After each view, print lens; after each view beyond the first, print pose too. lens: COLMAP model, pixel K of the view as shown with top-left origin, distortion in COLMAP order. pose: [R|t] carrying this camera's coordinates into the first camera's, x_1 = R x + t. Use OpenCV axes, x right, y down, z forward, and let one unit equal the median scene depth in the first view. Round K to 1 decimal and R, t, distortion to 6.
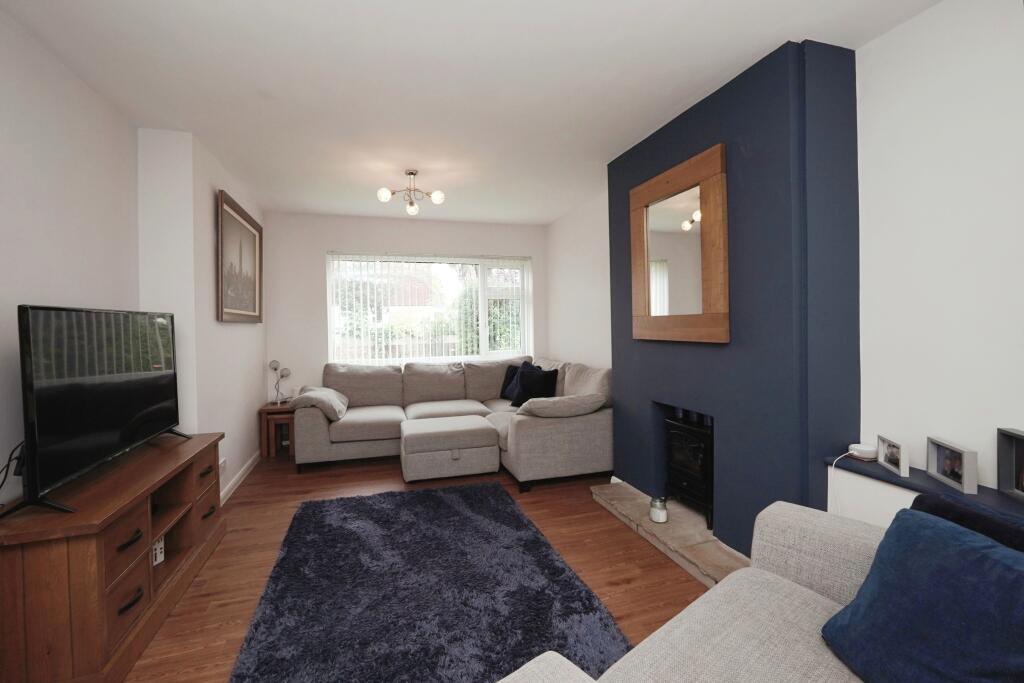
lens RADIAL K [[437.0, 0, 512.0], [0, 437.0, 341.5], [0, 0, 1]] dist [-0.002142, -0.000184]
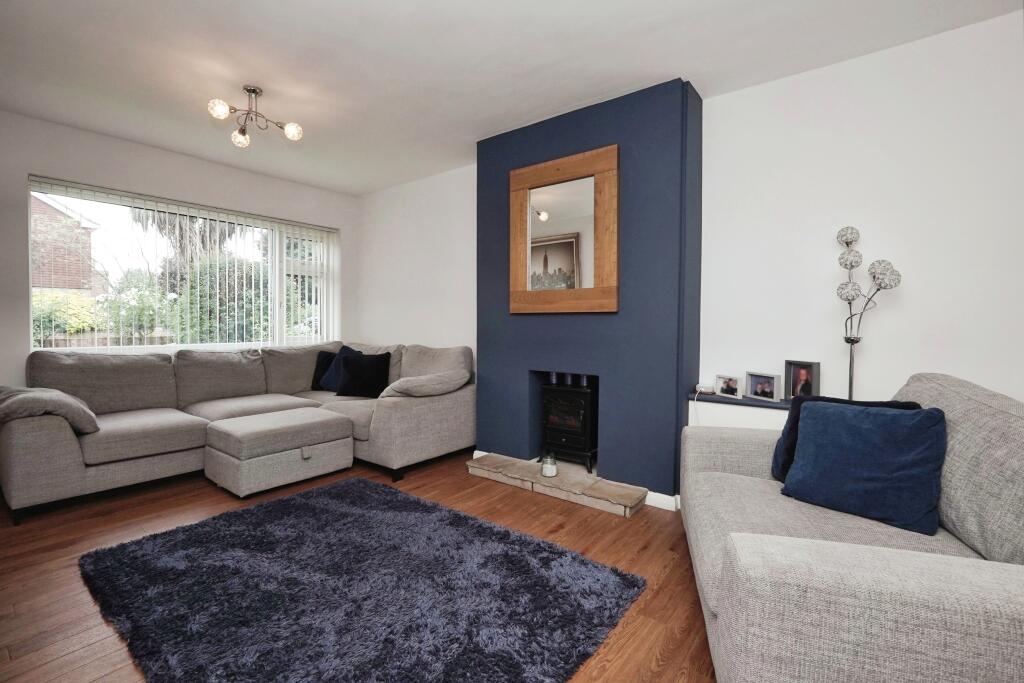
lens RADIAL K [[447.3, 0, 512.0], [0, 447.3, 341.5], [0, 0, 1]] dist [-0.000552, 0.000142]
pose [[0.823182, -0.008153, 0.567719, -0.325465], [0.007335, 0.999966, 0.003726, 0.057467], [-0.567730, 0.001097, 0.823214, 0.105784]]
